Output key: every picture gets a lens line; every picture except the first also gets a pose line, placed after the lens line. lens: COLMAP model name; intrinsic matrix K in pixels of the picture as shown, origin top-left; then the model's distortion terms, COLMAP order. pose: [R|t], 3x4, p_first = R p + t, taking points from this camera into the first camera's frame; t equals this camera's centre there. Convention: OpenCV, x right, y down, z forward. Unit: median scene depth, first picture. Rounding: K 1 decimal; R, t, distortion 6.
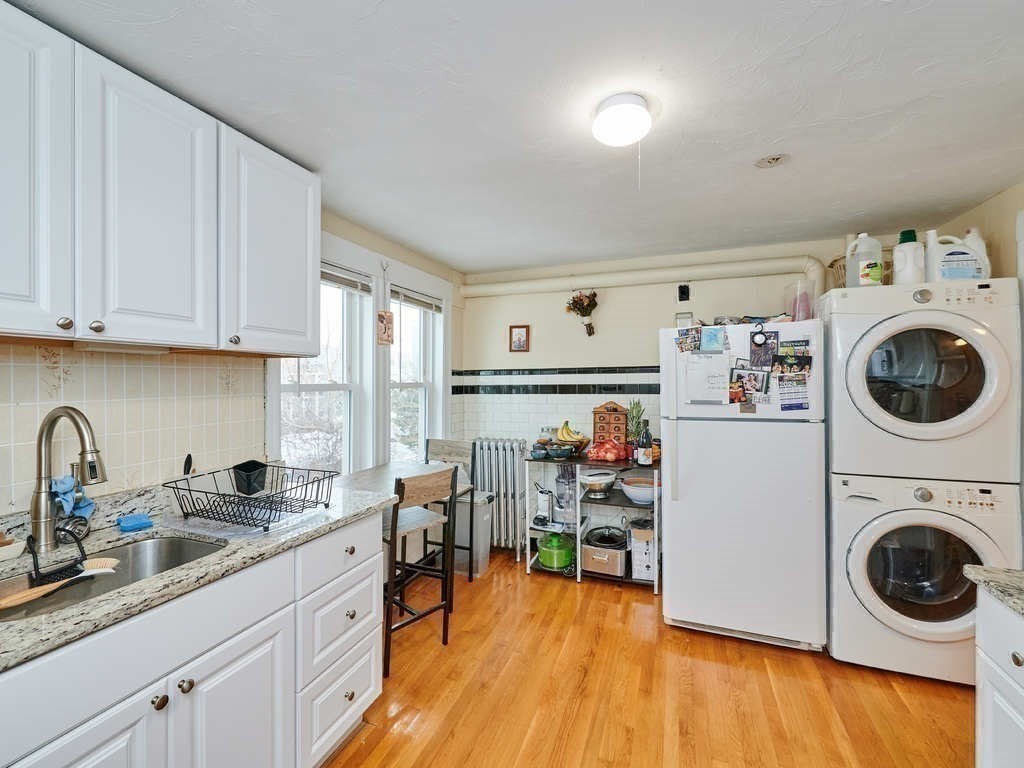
lens RADIAL K [[453.0, 0, 512.0], [0, 453.0, 384.0], [0, 0, 1]] dist [-0.000252, -0.000128]
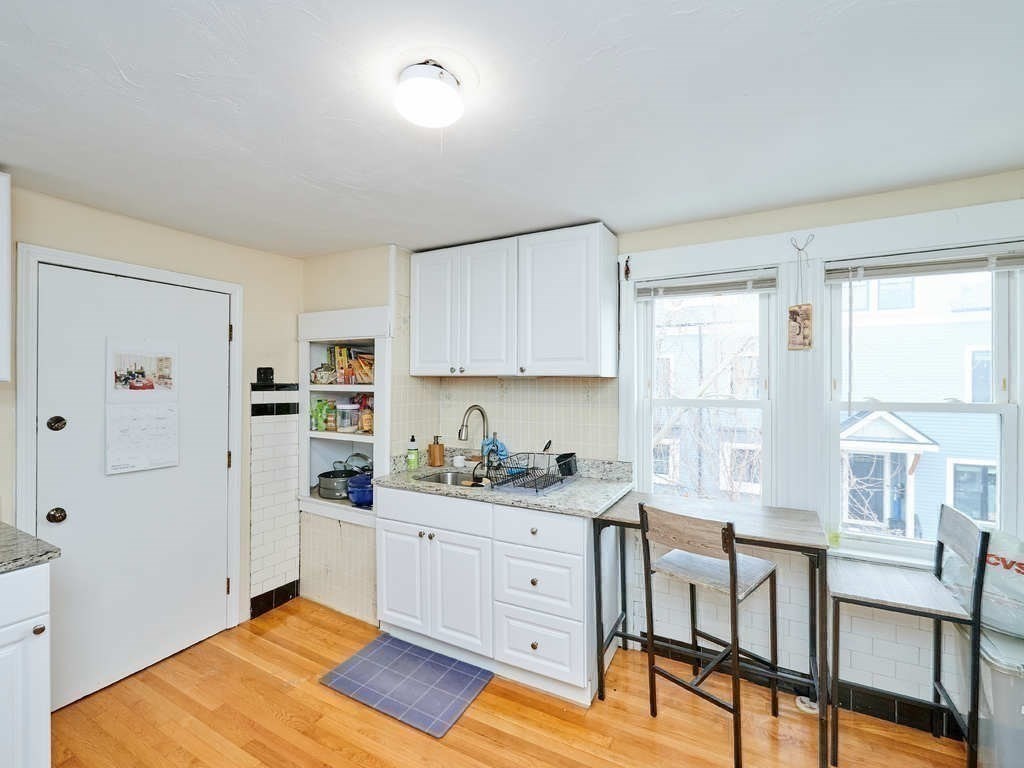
lens RADIAL K [[453.0, 0, 512.0], [0, 453.0, 384.0], [0, 0, 1]] dist [-0.000252, -0.000128]
pose [[-0.137375, -0.004404, -0.990509, 0.585439], [-0.013968, 0.999899, -0.002508, -0.024834], [0.990421, 0.013491, -0.137422, 0.713372]]
